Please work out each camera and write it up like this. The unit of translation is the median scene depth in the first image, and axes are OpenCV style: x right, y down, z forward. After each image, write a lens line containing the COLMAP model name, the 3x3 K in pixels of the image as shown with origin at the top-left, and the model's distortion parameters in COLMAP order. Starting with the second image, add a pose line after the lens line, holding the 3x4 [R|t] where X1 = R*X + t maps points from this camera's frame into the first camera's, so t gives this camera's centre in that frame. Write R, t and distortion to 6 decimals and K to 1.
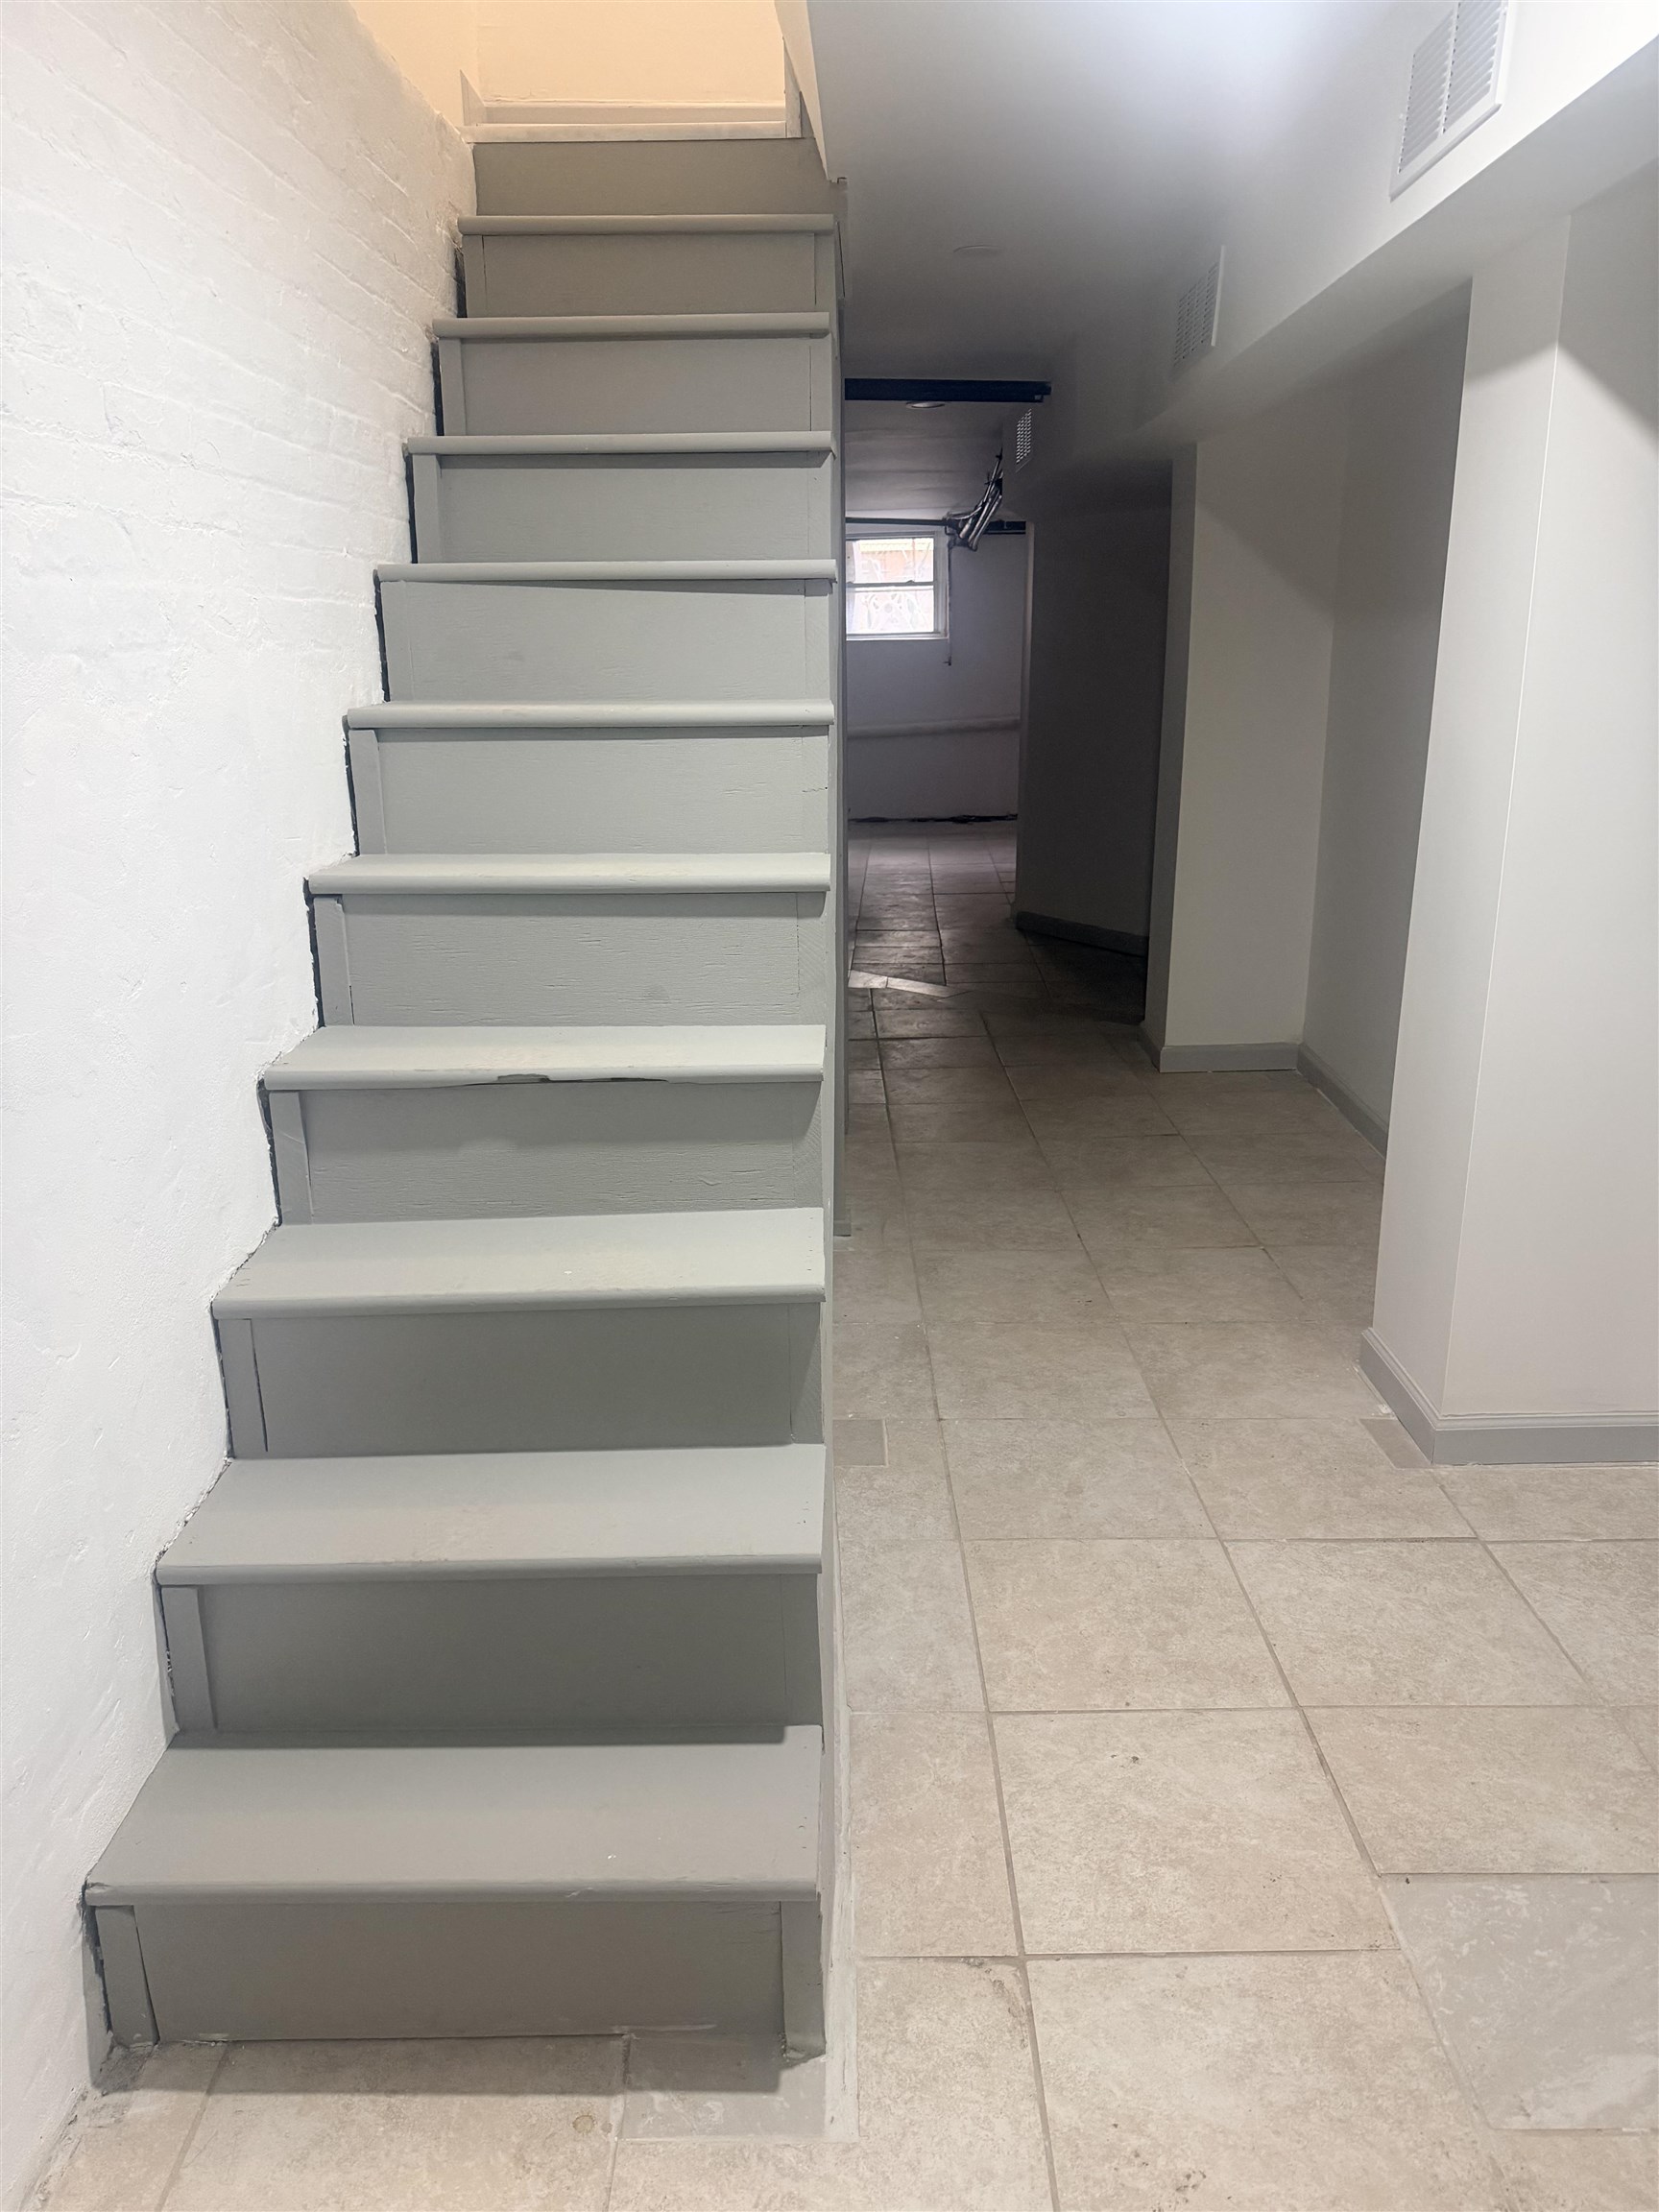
lens RADIAL K [[1552.6, 0, 833.0], [0, 1552.6, 1108.0], [0, 0, 1]] dist [0.011466, -0.016346]
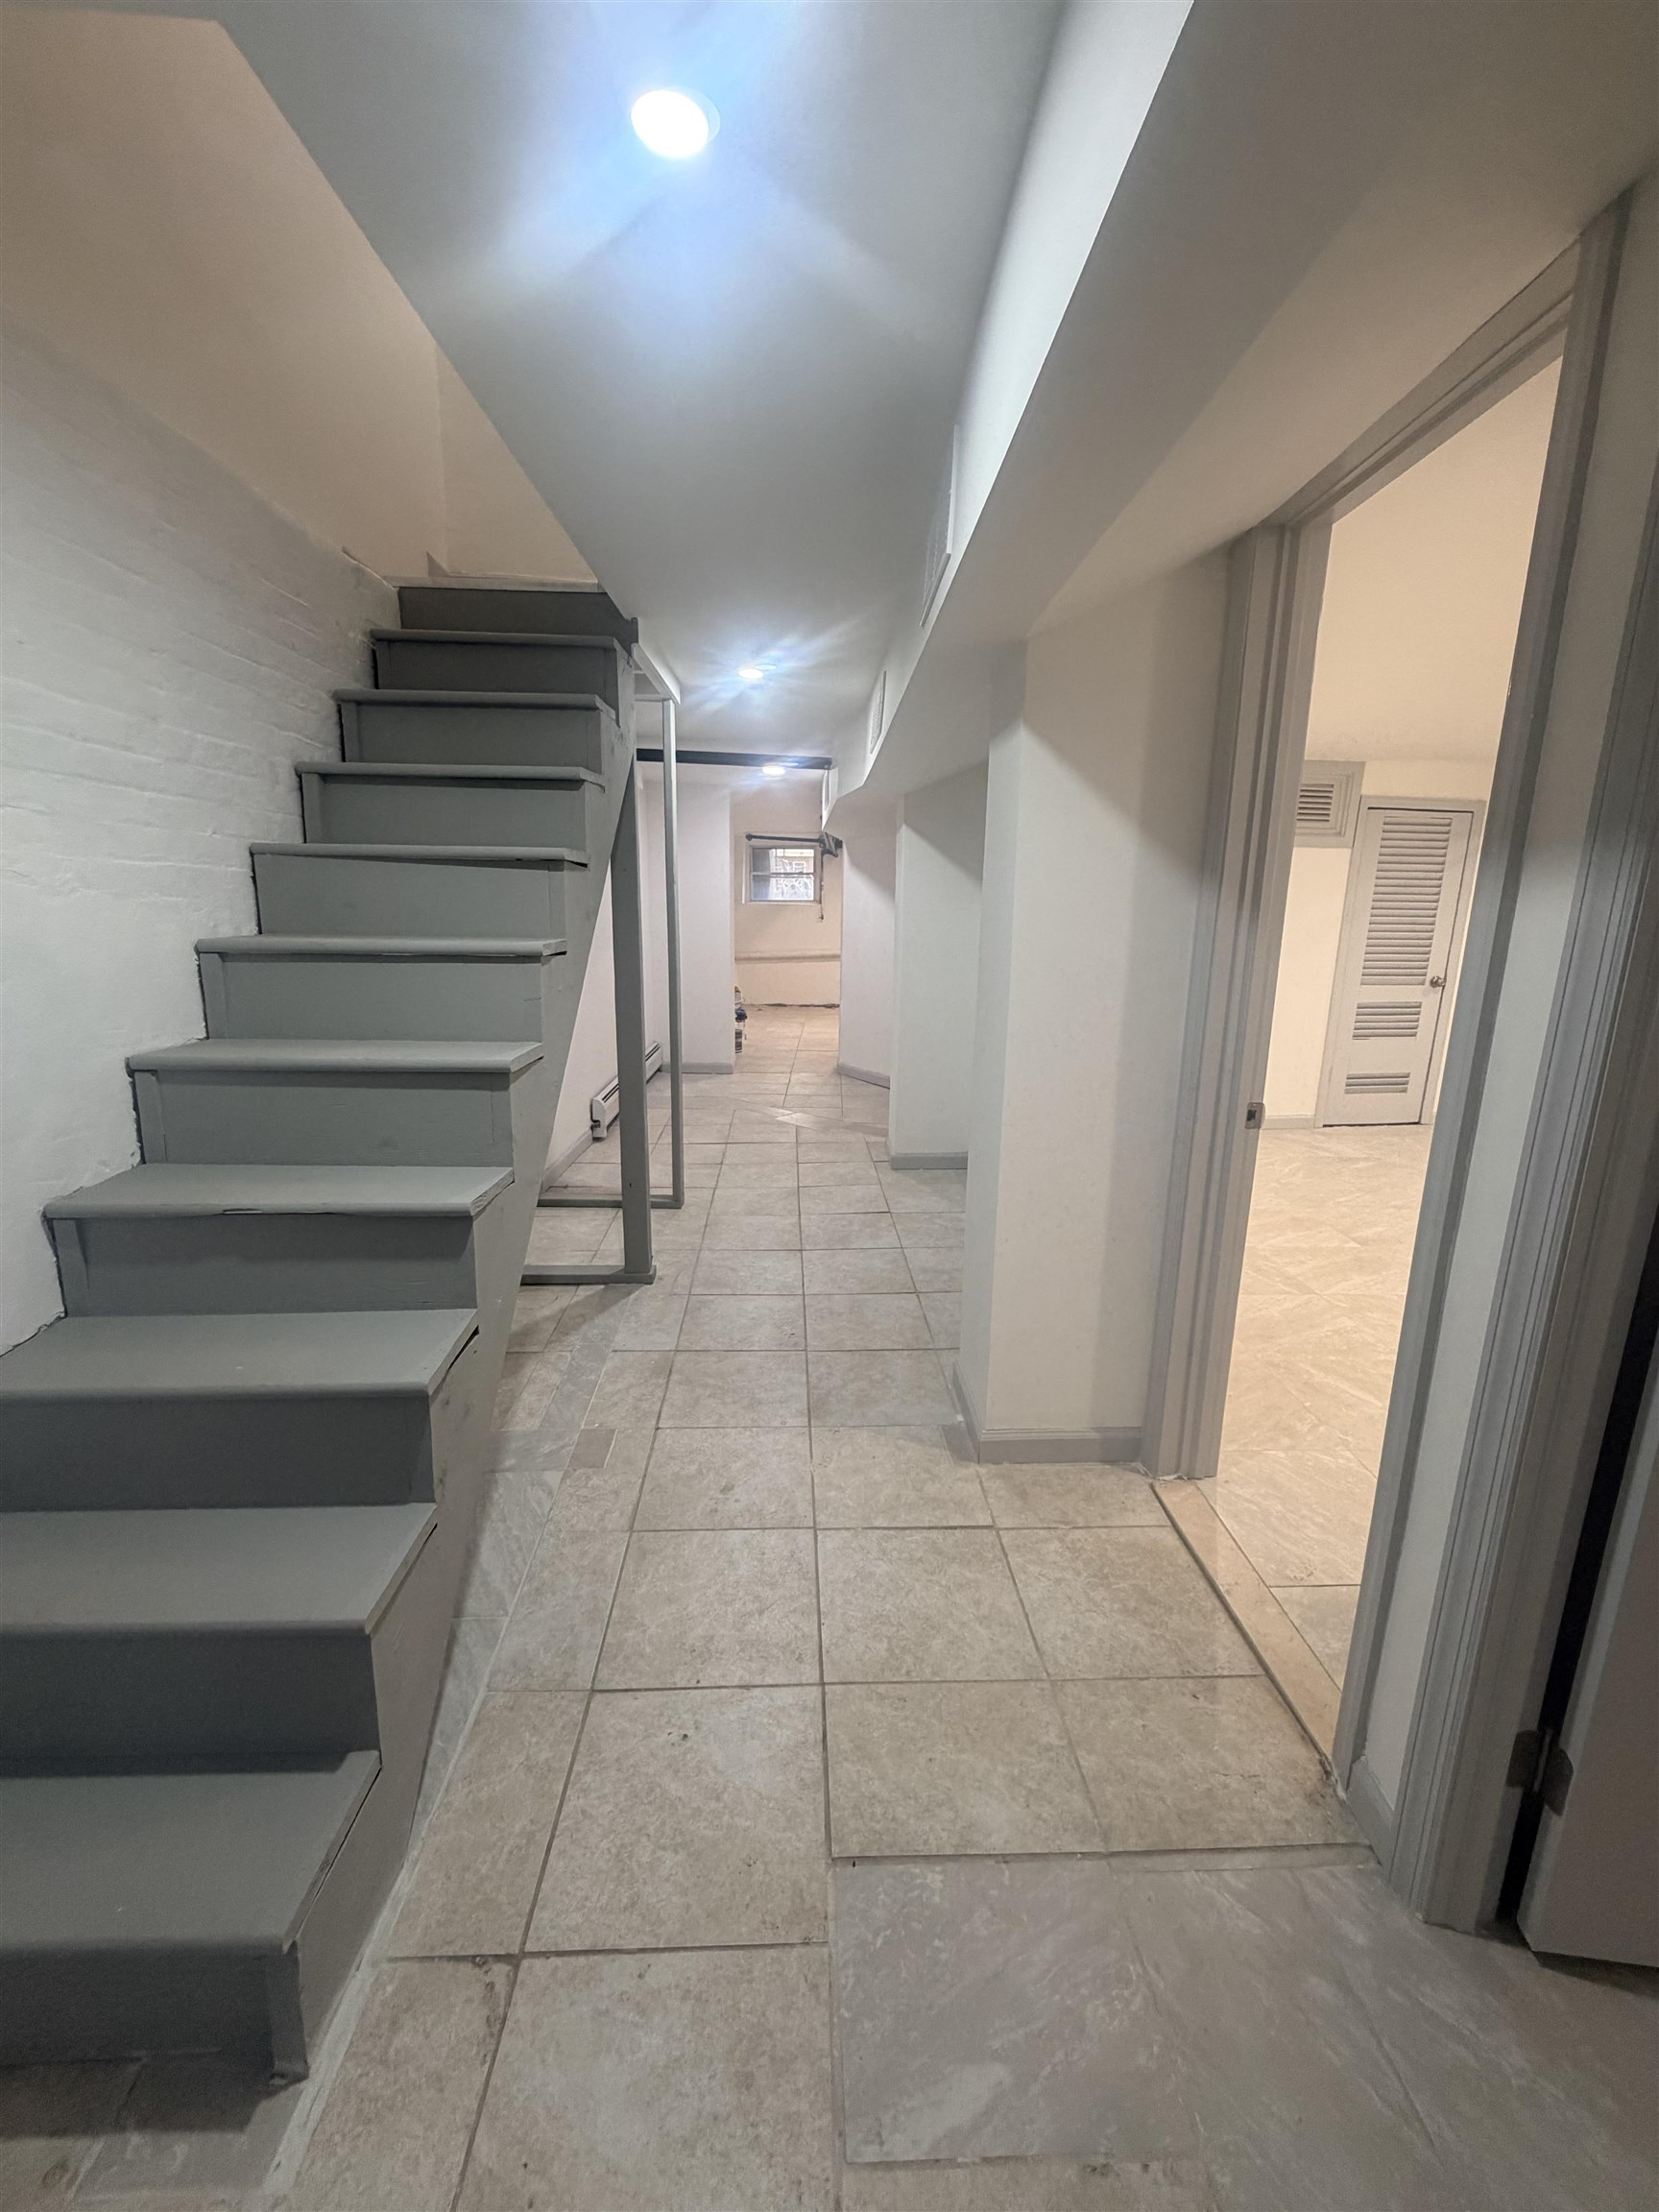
lens RADIAL K [[882.7, 0, 825.2], [0, 882.7, 1100.4], [0, 0, 1]] dist [0.000906, -0.000336]
pose [[0.998874, 0.015898, 0.044690, 0.265387], [-0.012470, 0.997032, -0.075969, -0.062761], [-0.045765, 0.075327, 0.996108, 0.203886]]
